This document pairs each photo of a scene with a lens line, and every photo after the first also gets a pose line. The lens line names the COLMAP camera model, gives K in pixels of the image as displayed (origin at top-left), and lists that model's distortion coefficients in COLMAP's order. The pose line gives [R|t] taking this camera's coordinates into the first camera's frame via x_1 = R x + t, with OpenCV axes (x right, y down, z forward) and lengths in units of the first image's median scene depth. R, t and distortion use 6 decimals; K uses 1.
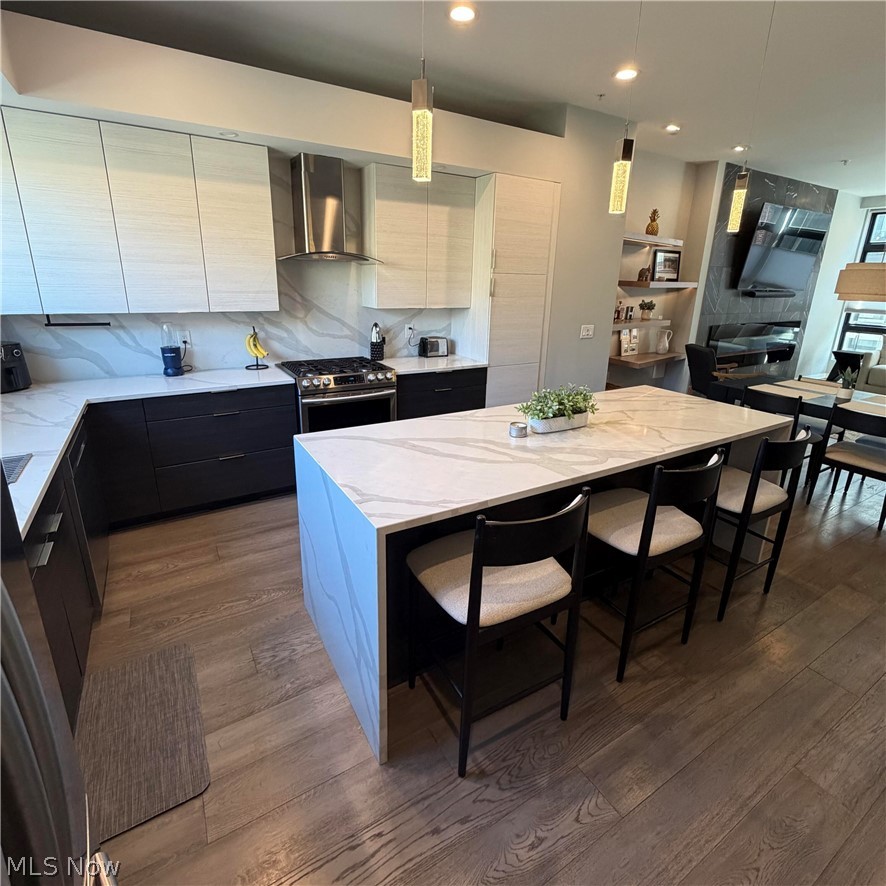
lens RADIAL K [[473.1, 0, 431.3], [0, 473.1, 416.1], [0, 0, 1]] dist [-0.005754, 0.000527]
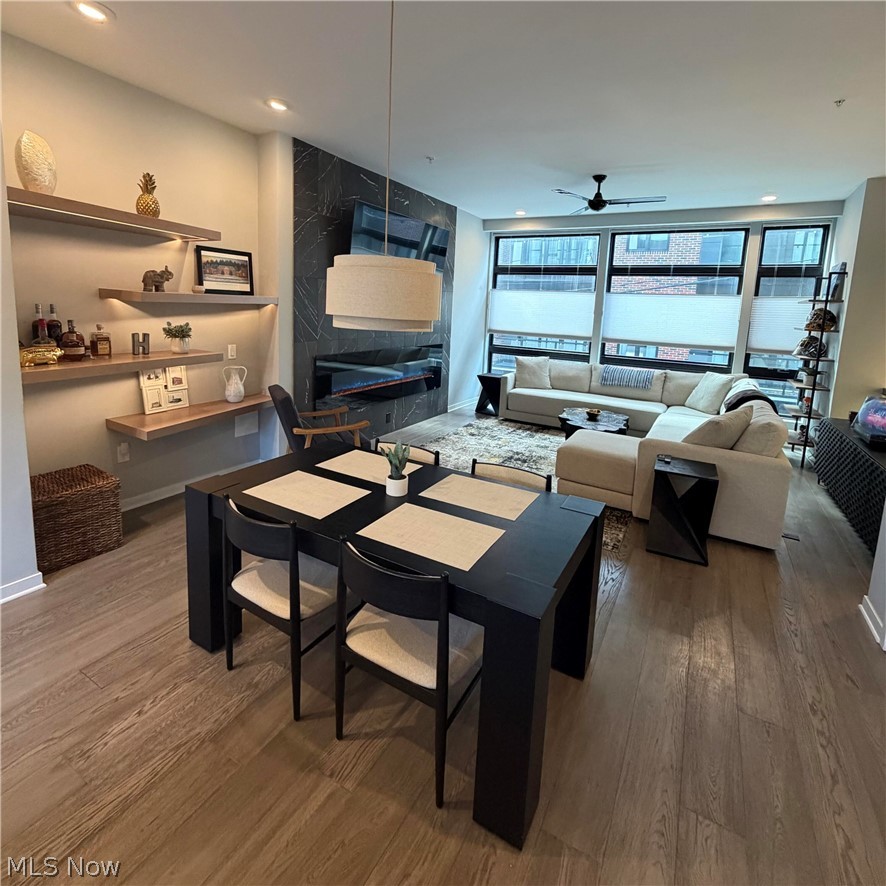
lens RADIAL K [[473.1, 0, 436.5], [0, 473.1, 371.5], [0, 0, 1]] dist [-0.005754, 0.000527]
pose [[0.871401, -0.049497, 0.488068, 0.421459], [0.112837, 0.988444, -0.101219, -0.077282], [-0.477418, 0.143274, 0.866916, 0.296672]]
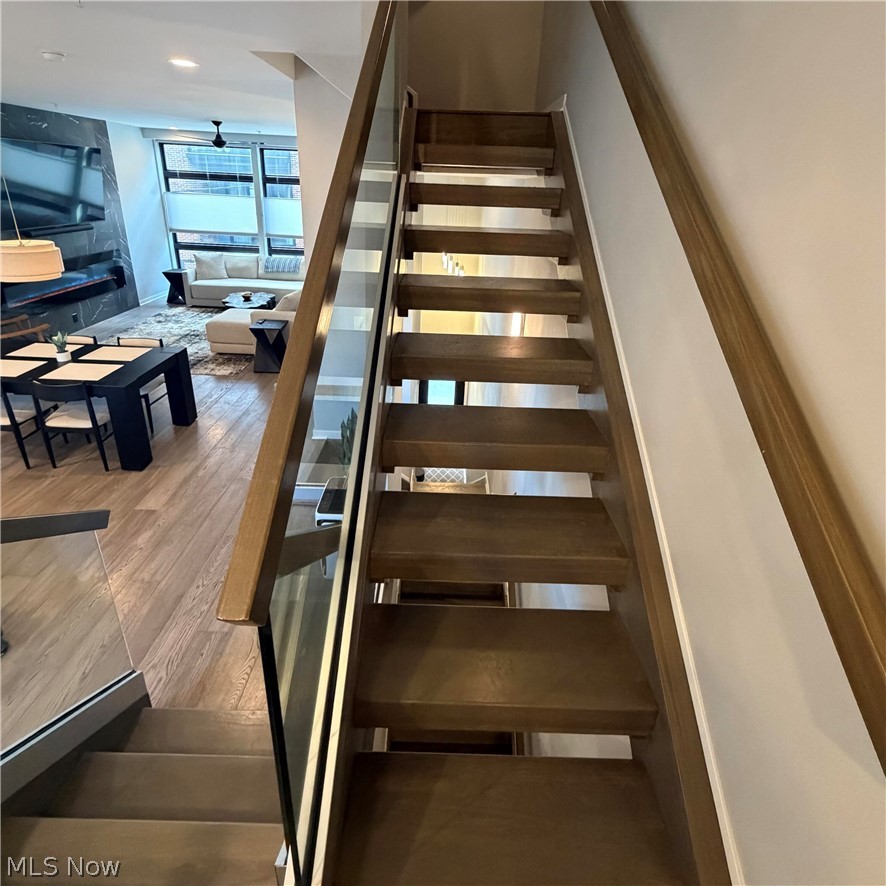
lens RADIAL K [[473.1, 0, 446.7], [0, 473.1, 362.6], [0, 0, 1]] dist [-0.005754, 0.000527]
pose [[0.506399, -0.302240, 0.807596, 0.292574], [0.205694, 0.951865, 0.227252, -0.064024], [-0.837407, 0.051038, 0.544192, -0.202888]]
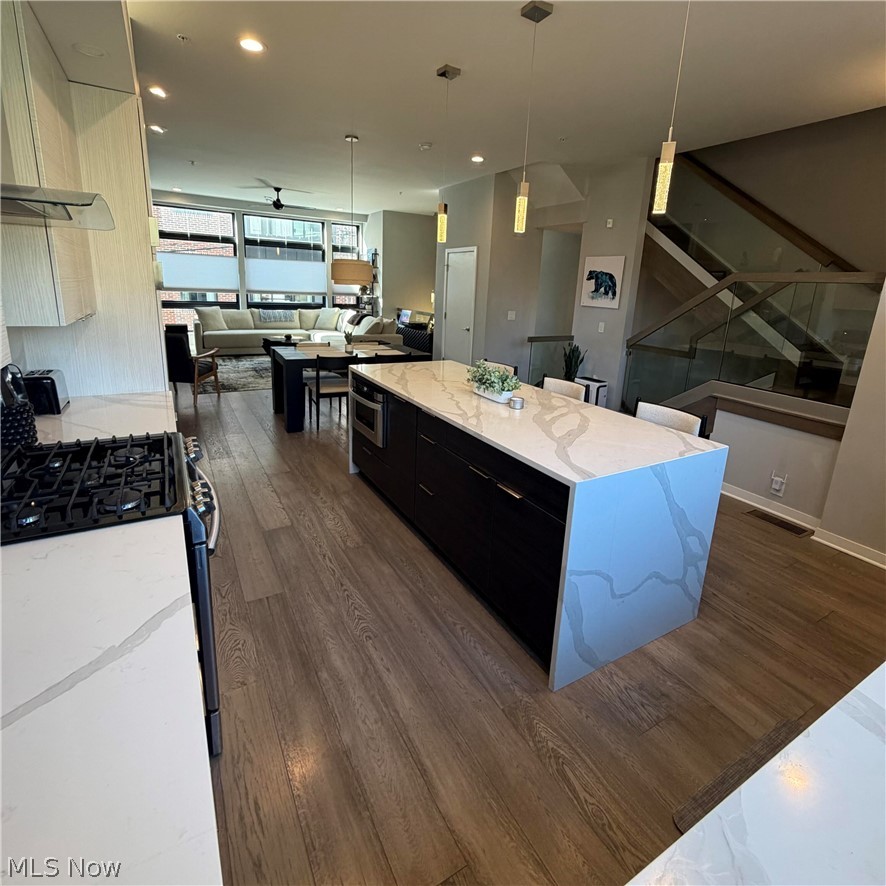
lens RADIAL K [[473.1, 0, 449.8], [0, 473.1, 398.8], [0, 0, 1]] dist [-0.005754, 0.000527]
pose [[-0.004099, -0.257096, 0.966377, -0.367436], [0.238534, 0.938238, 0.250621, -0.122069], [-0.971125, 0.231541, 0.057480, 0.410531]]
